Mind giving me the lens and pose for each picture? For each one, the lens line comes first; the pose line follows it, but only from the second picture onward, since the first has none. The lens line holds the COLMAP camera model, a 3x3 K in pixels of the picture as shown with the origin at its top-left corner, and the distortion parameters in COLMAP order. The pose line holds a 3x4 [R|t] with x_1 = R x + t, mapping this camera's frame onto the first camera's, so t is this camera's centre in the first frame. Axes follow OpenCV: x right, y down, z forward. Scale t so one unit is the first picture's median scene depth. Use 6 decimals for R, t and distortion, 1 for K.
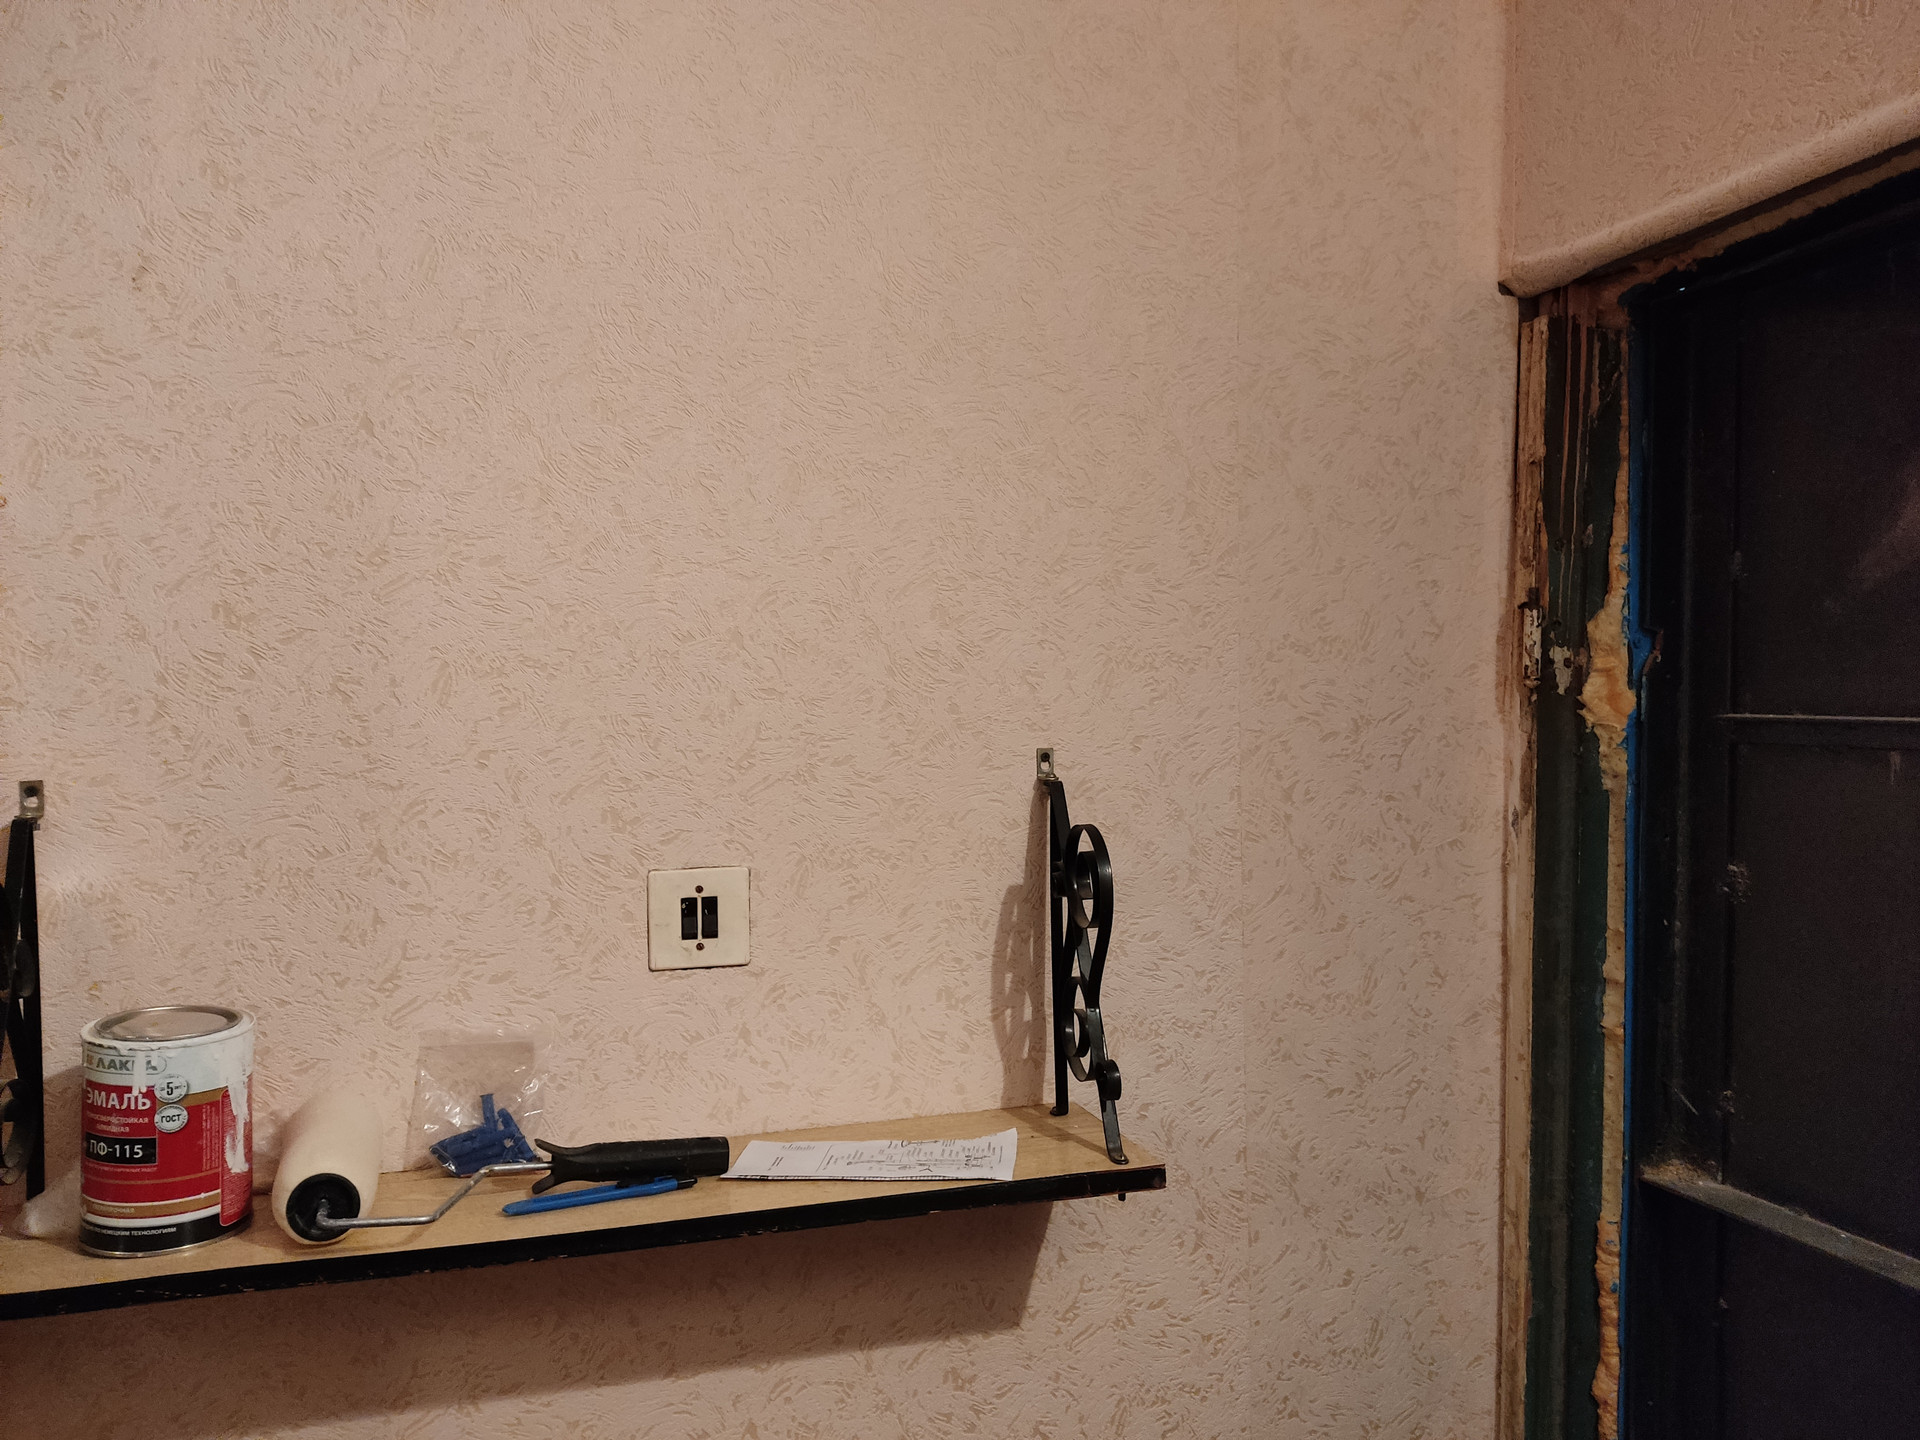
lens RADIAL K [[1395.0, 0, 961.8], [0, 1395.0, 726.0], [0, 0, 1]] dist [0.084333, -0.155934]
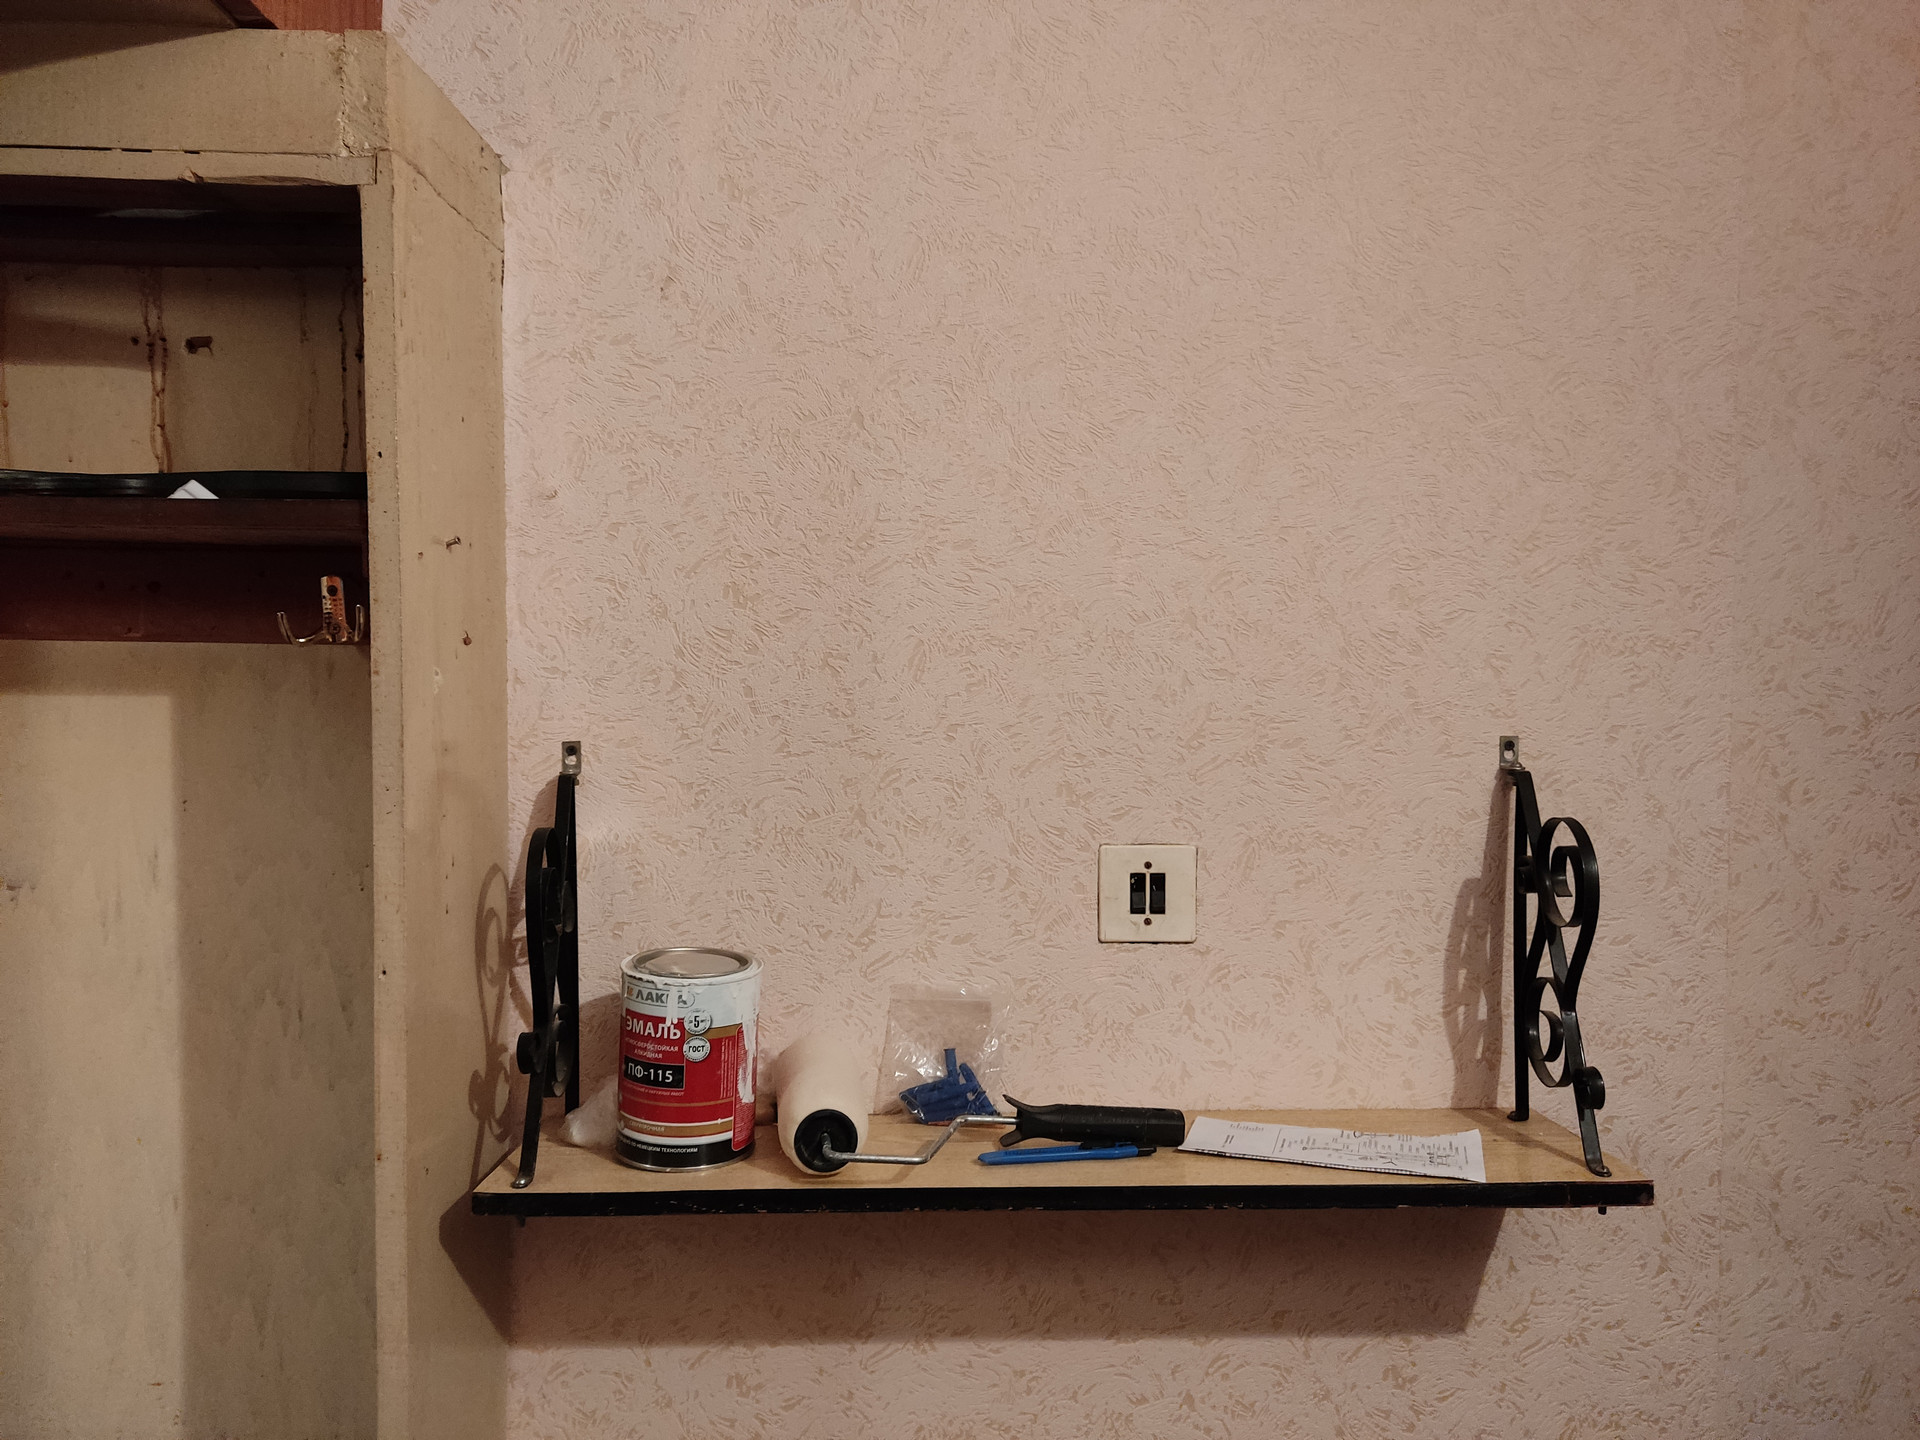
lens RADIAL K [[1395.0, 0, 961.8], [0, 1395.0, 726.0], [0, 0, 1]] dist [0.084333, -0.155934]
pose [[0.972982, 0.023669, -0.229664, -0.086203], [-0.021295, 0.999691, 0.012809, 0.004992], [0.229896, -0.007572, 0.973186, -0.019451]]
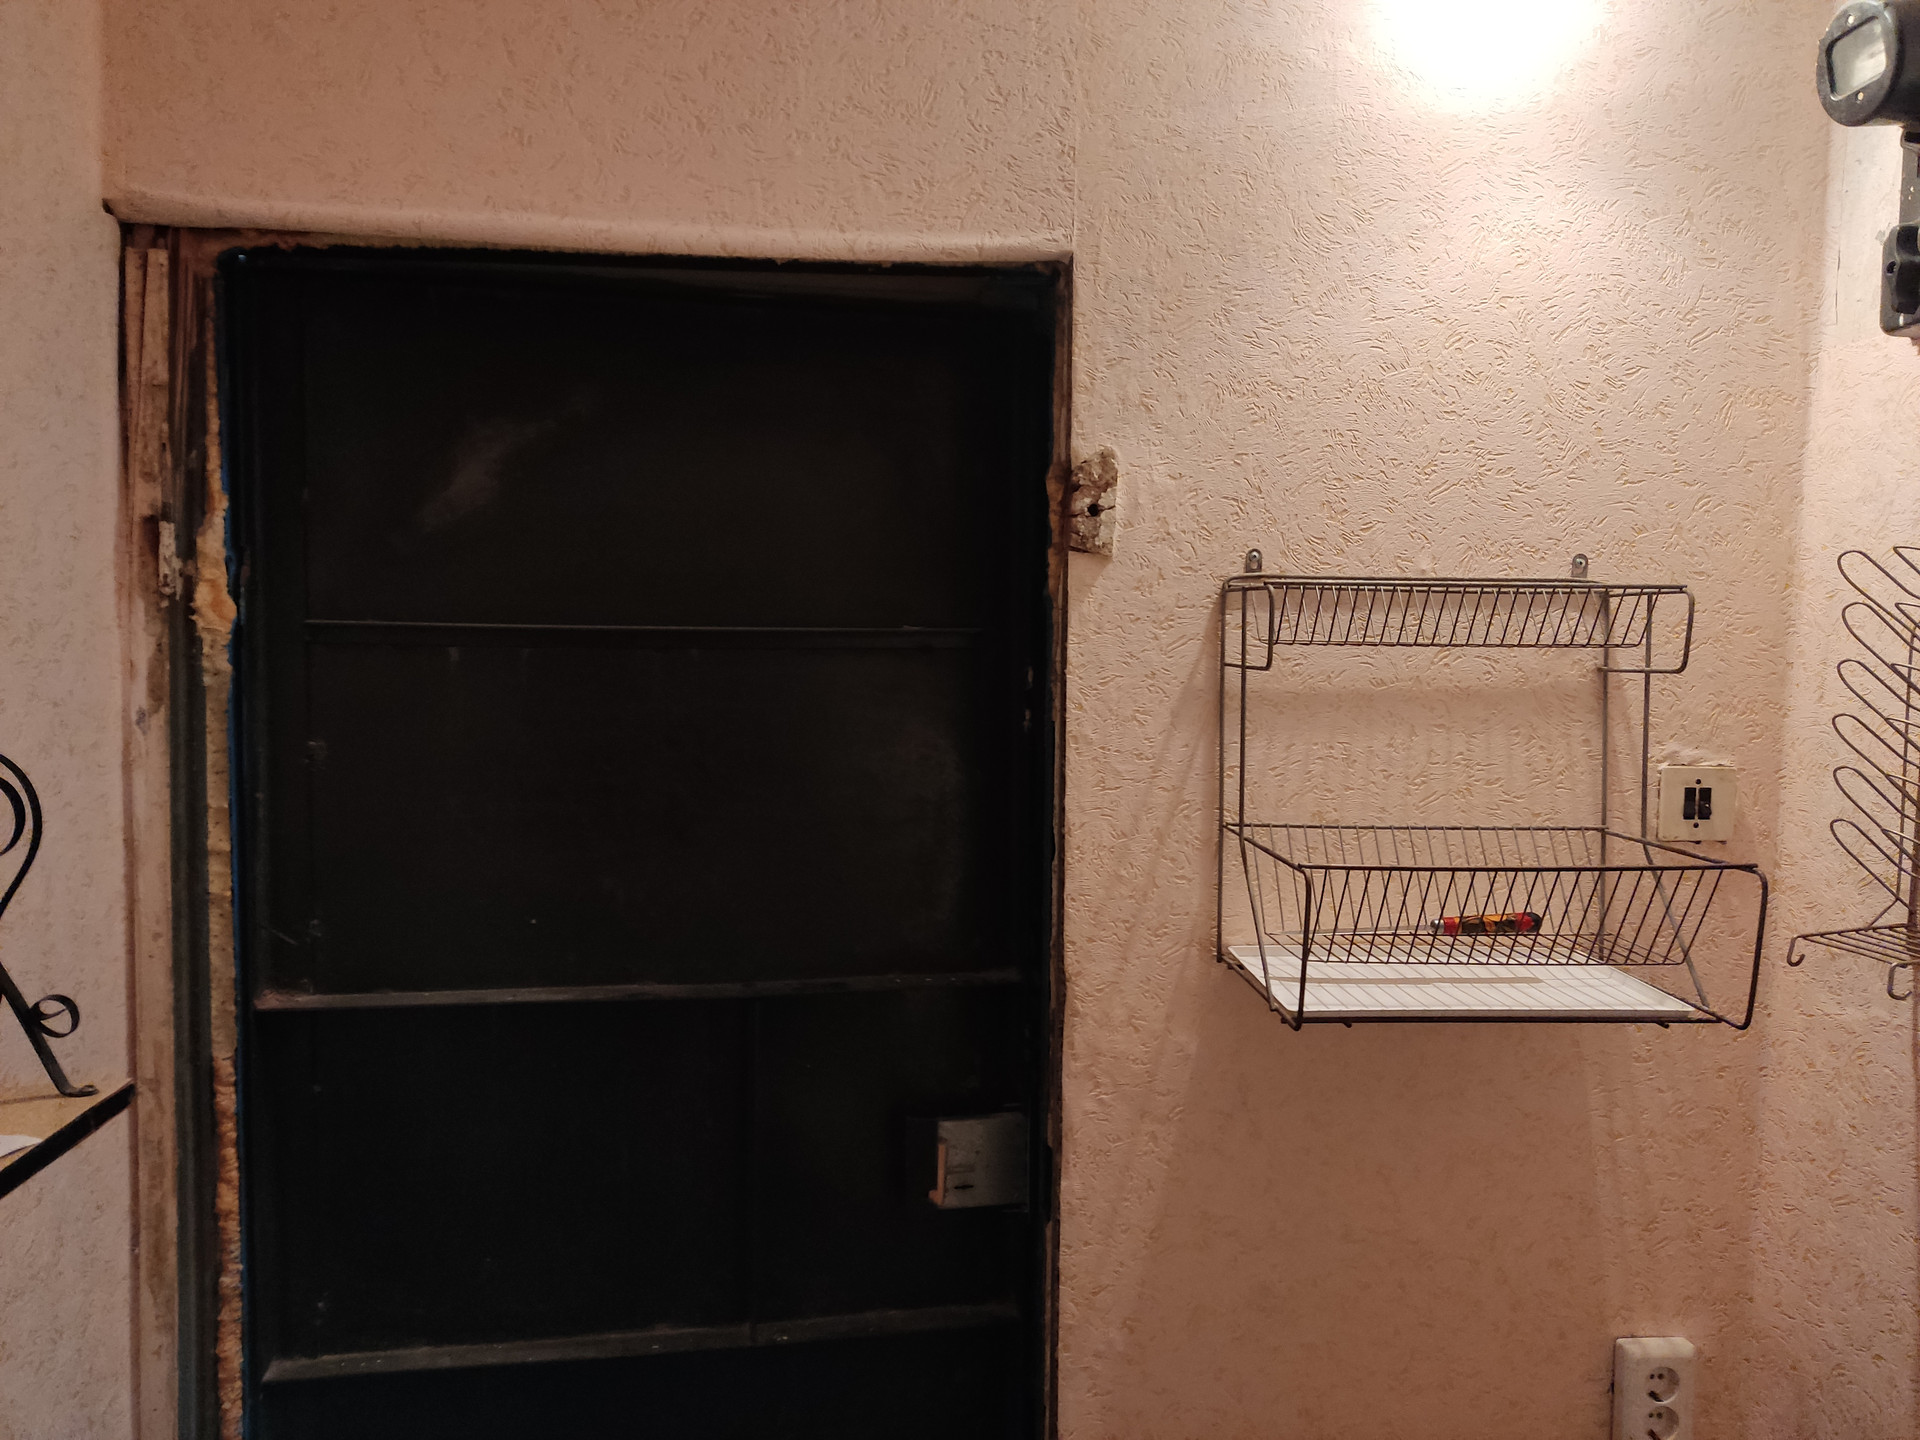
lens RADIAL K [[1412.1, 0, 958.3], [0, 1412.1, 712.7], [0, 0, 1]] dist [-0.009369, -0.002361]
pose [[0.180156, -0.061650, 0.981704, -0.629057], [0.000446, 0.998039, 0.062594, -0.004685], [-0.983638, -0.010839, 0.179831, 0.230824]]
